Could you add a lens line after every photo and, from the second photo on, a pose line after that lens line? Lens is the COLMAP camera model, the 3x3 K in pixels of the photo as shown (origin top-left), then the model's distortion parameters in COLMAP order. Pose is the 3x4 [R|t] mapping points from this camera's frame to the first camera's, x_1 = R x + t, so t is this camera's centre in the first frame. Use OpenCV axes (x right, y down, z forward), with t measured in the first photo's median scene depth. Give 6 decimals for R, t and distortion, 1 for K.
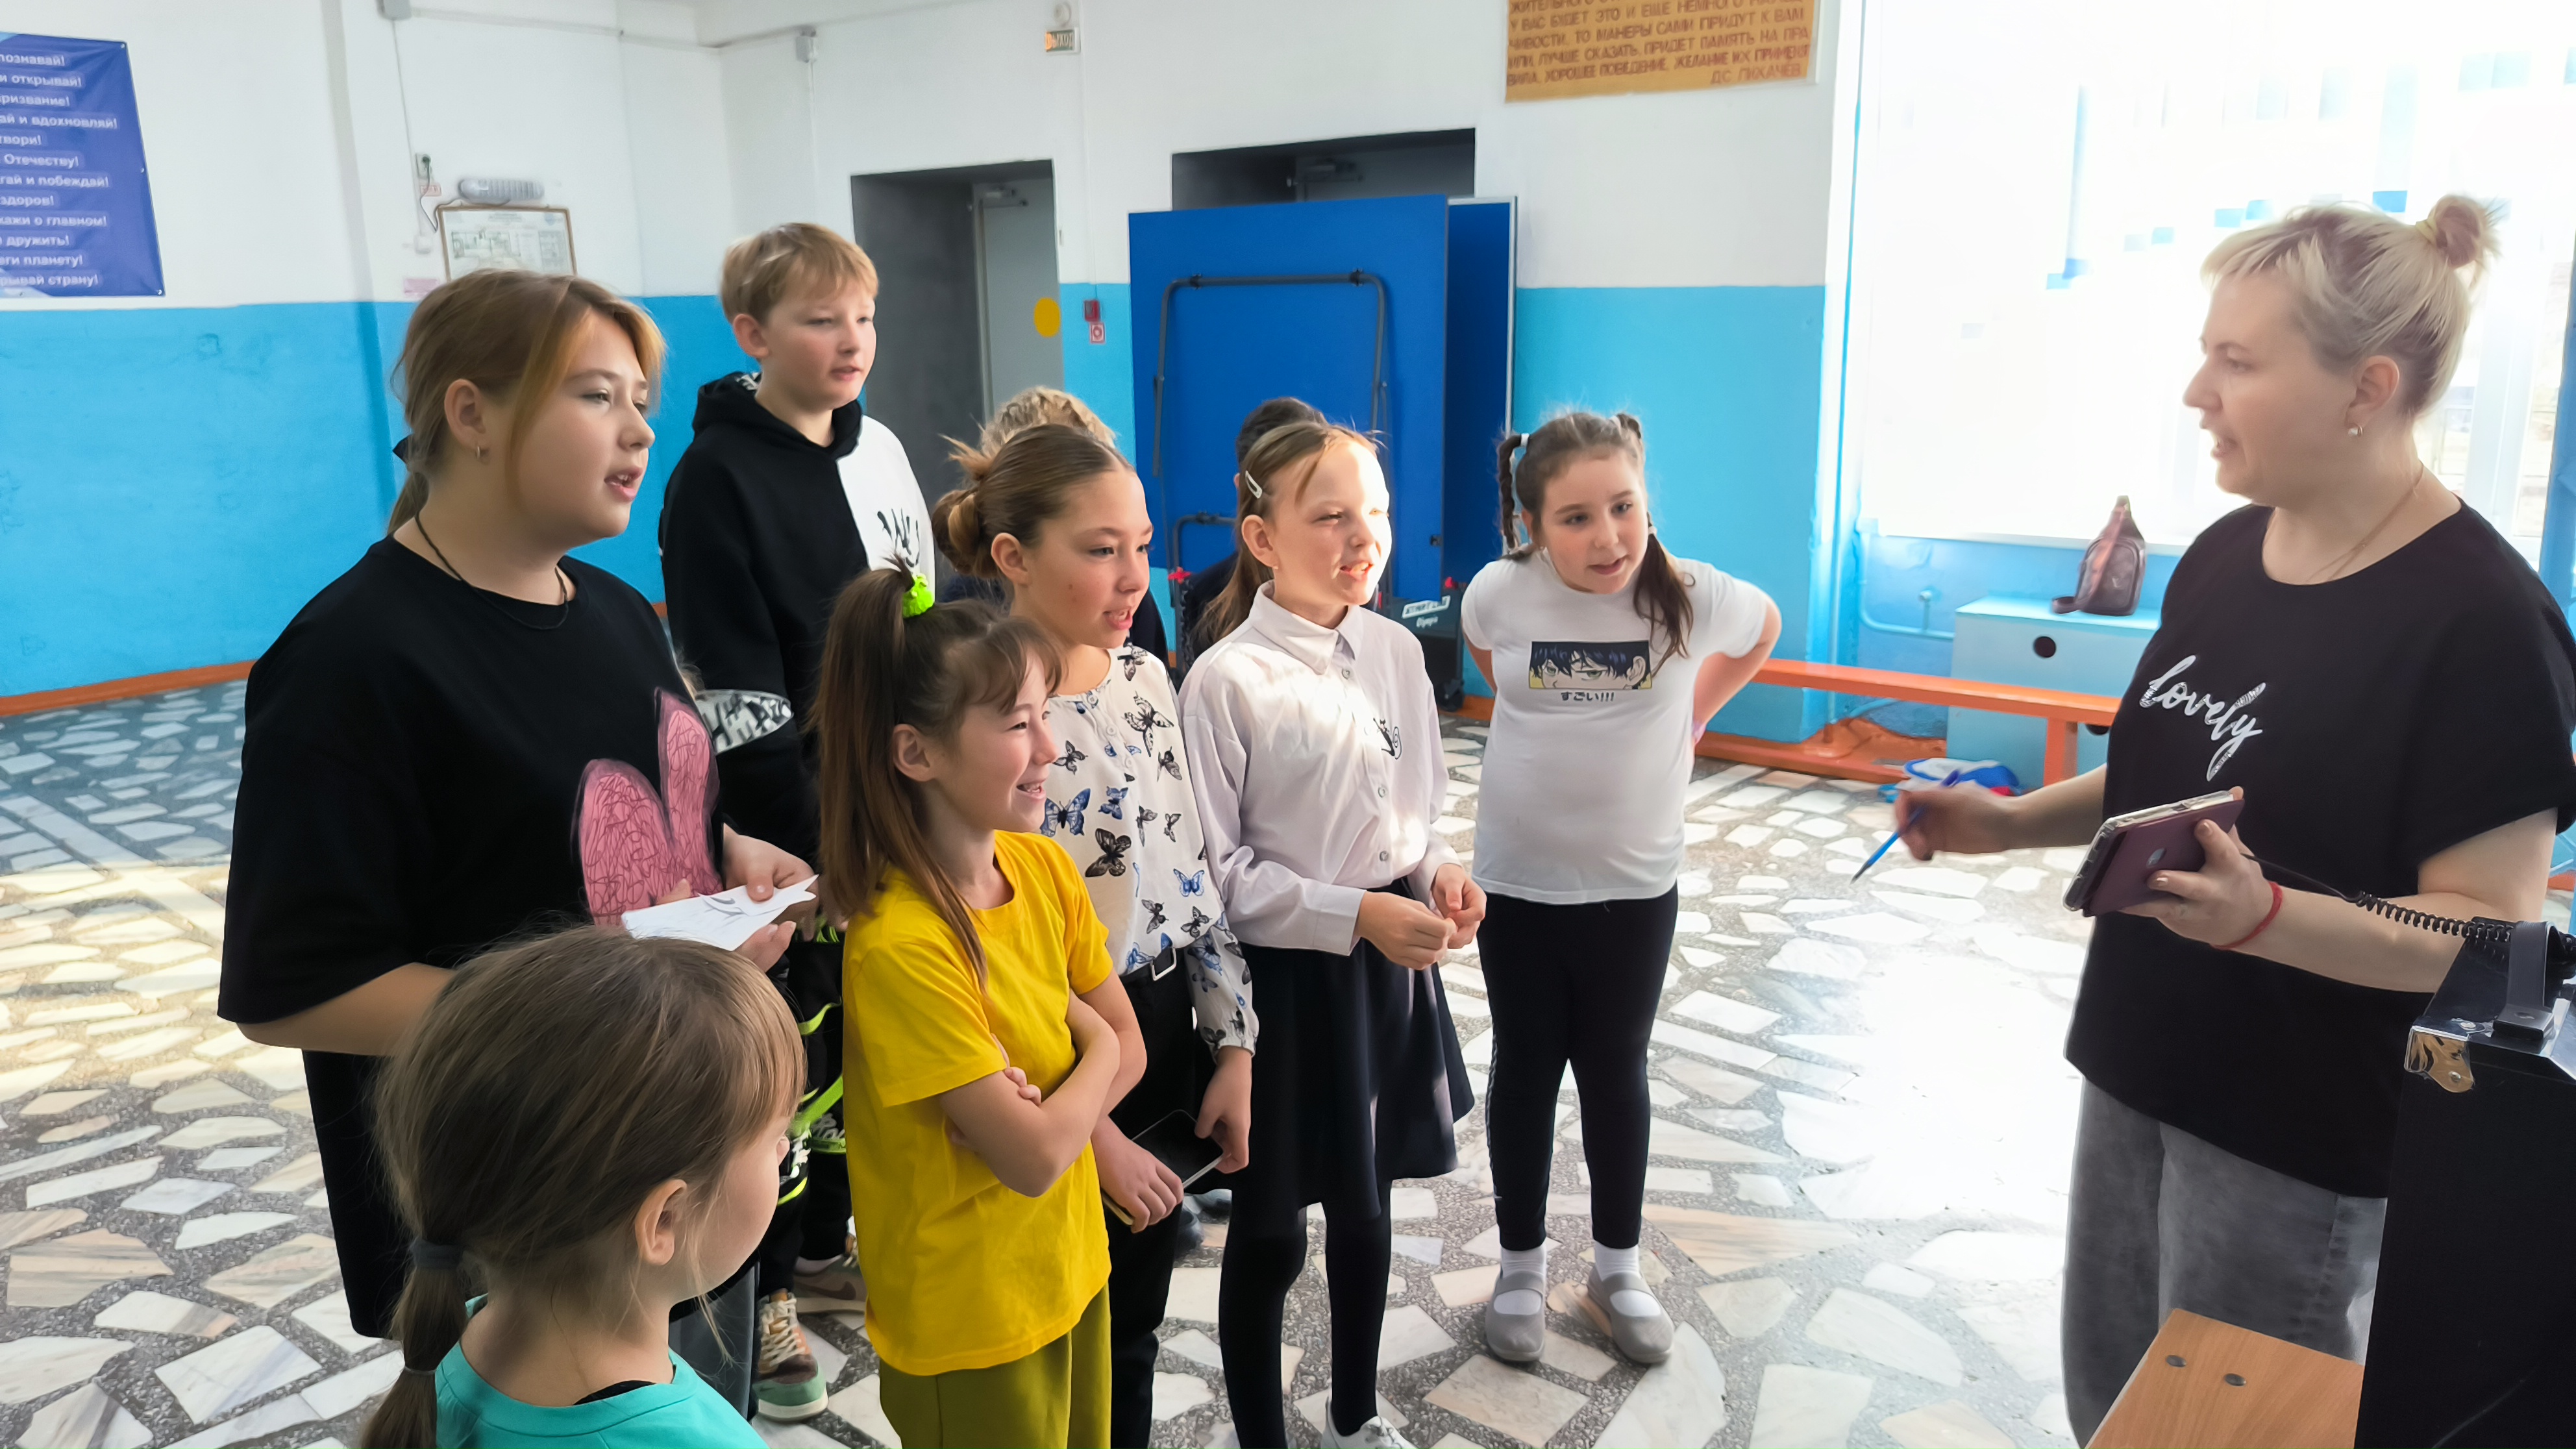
lens RADIAL K [[1792.2, 0, 1288.0], [0, 1792.2, 724.5], [0, 0, 1]] dist [-0.007708, -0.009296]
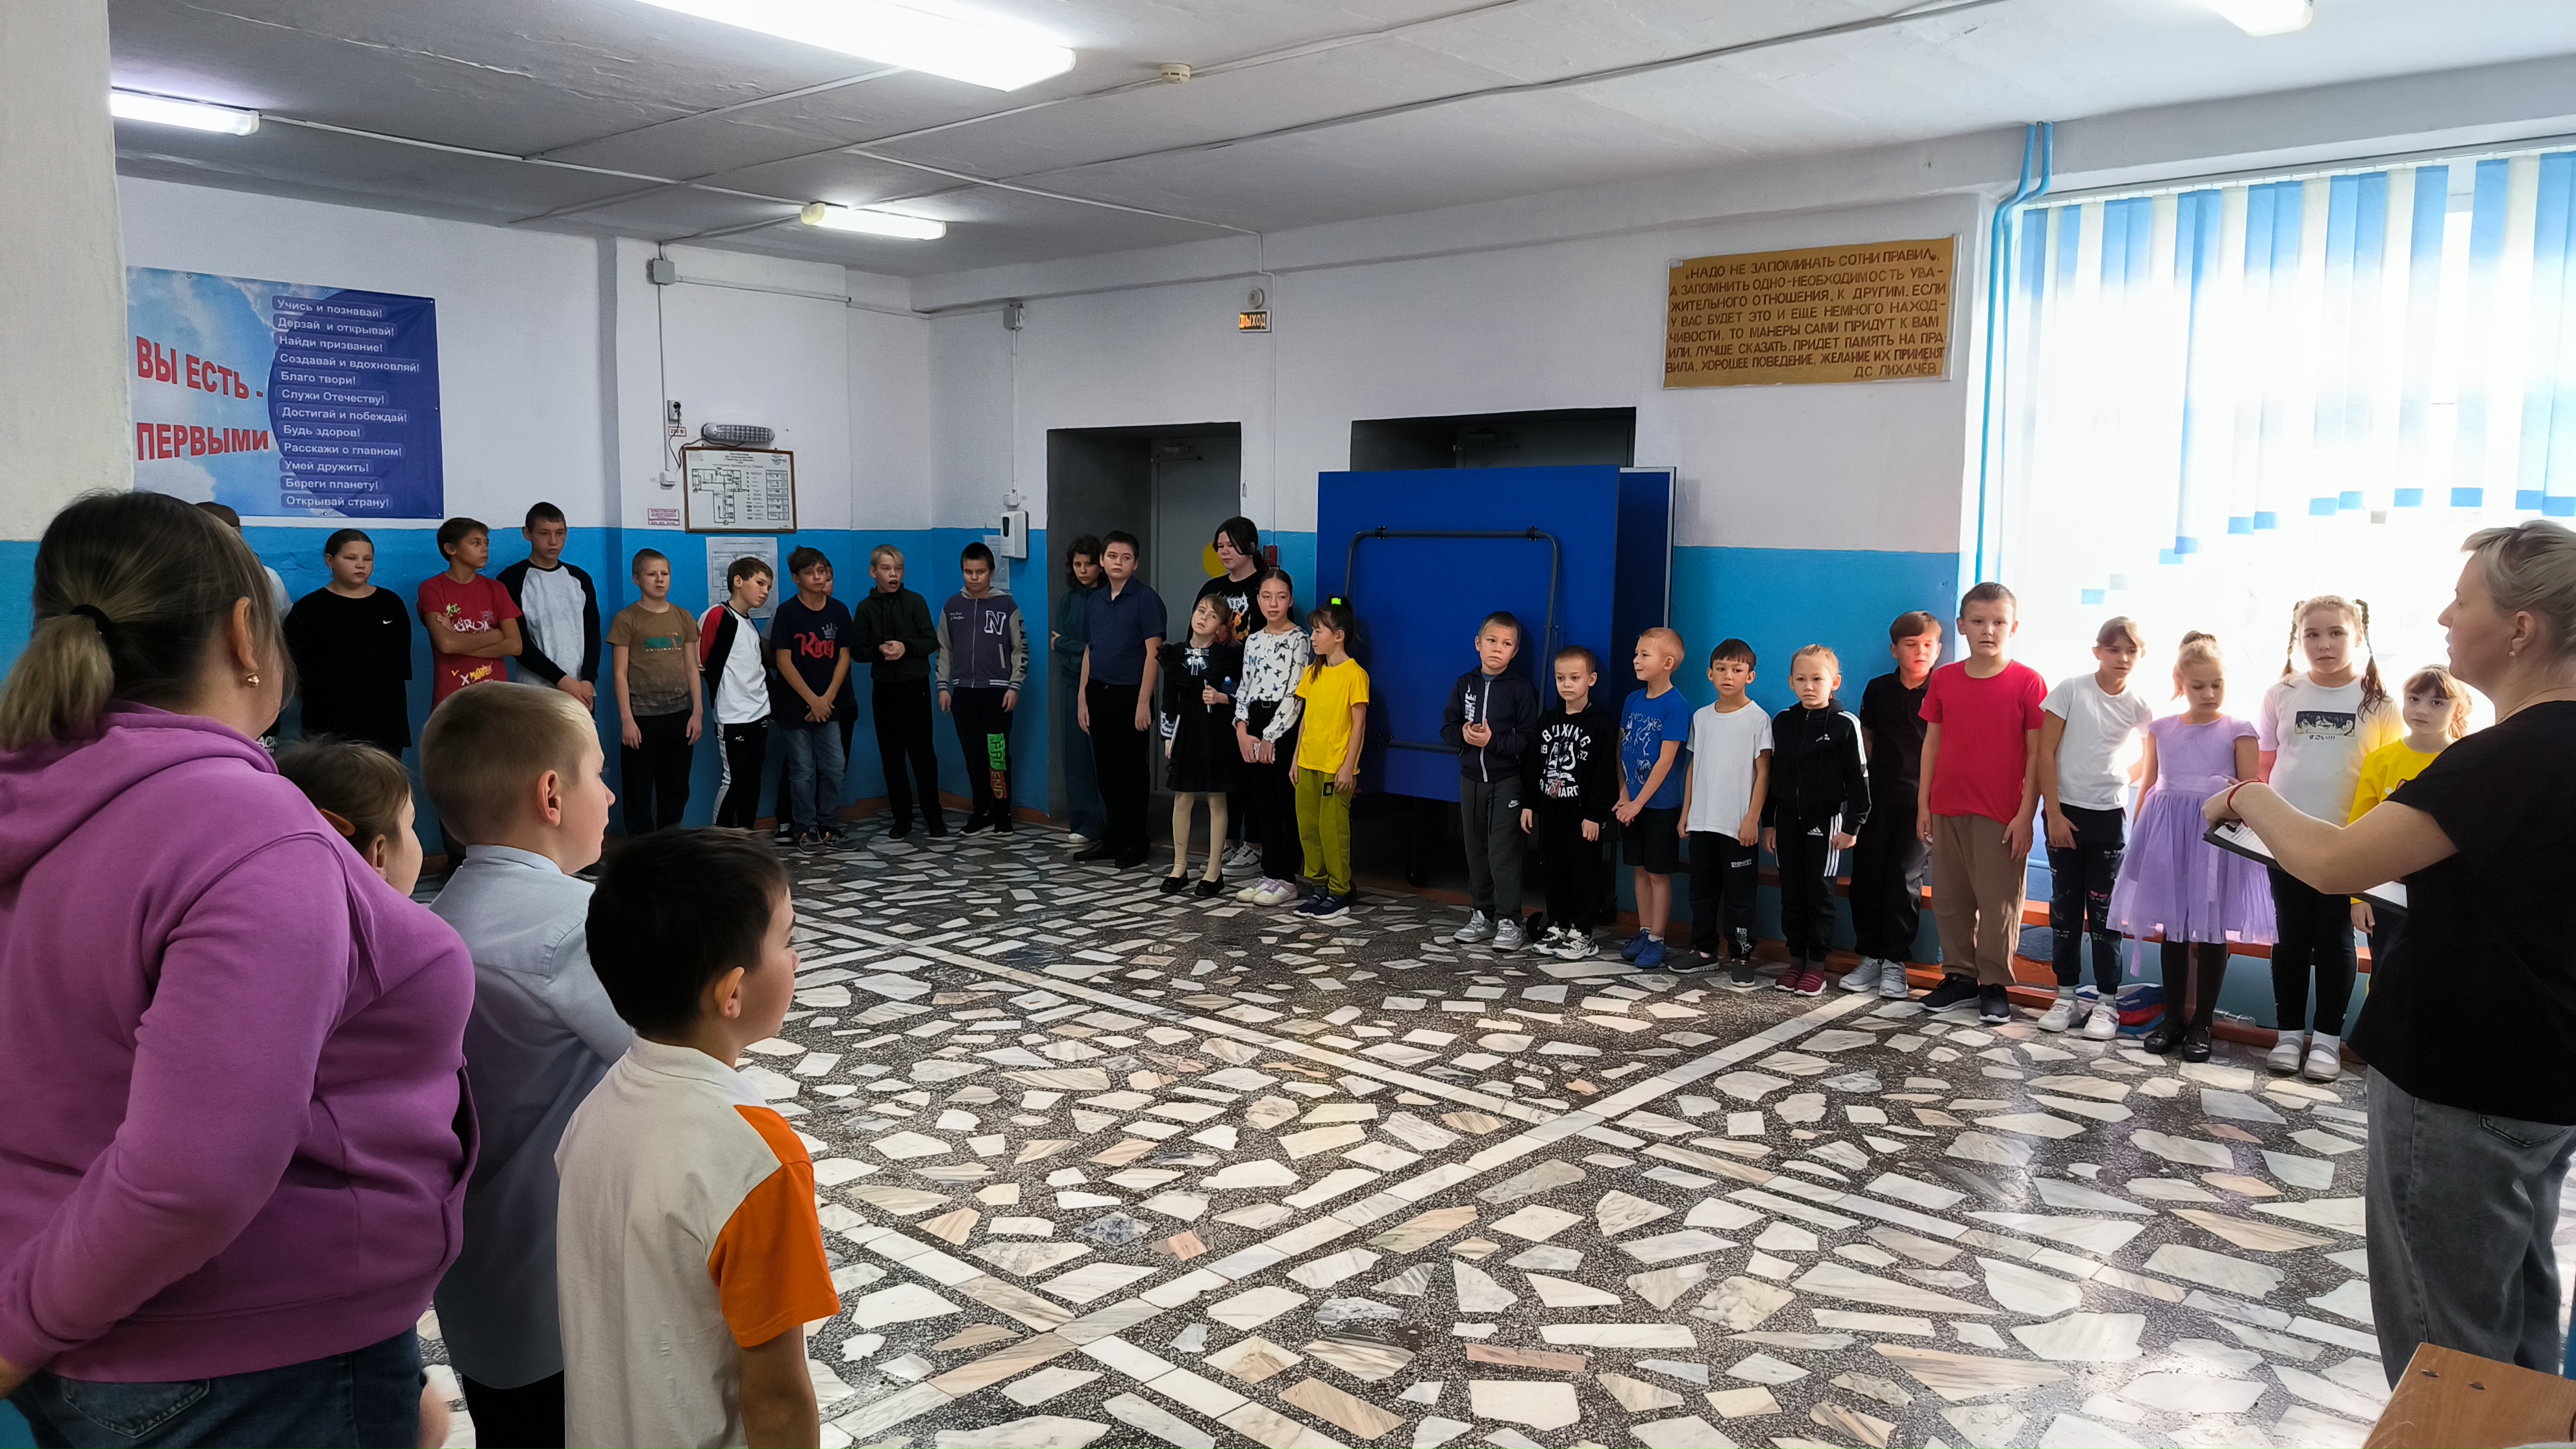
lens RADIAL K [[1770.5, 0, 1304.1], [0, 1770.5, 732.8], [0, 0, 1]] dist [0.000136, -0.004579]
pose [[0.999345, 0.029023, -0.021628, -0.080933], [-0.031463, 0.991949, -0.122666, 0.015346], [0.017894, 0.123266, 0.992212, -0.095765]]
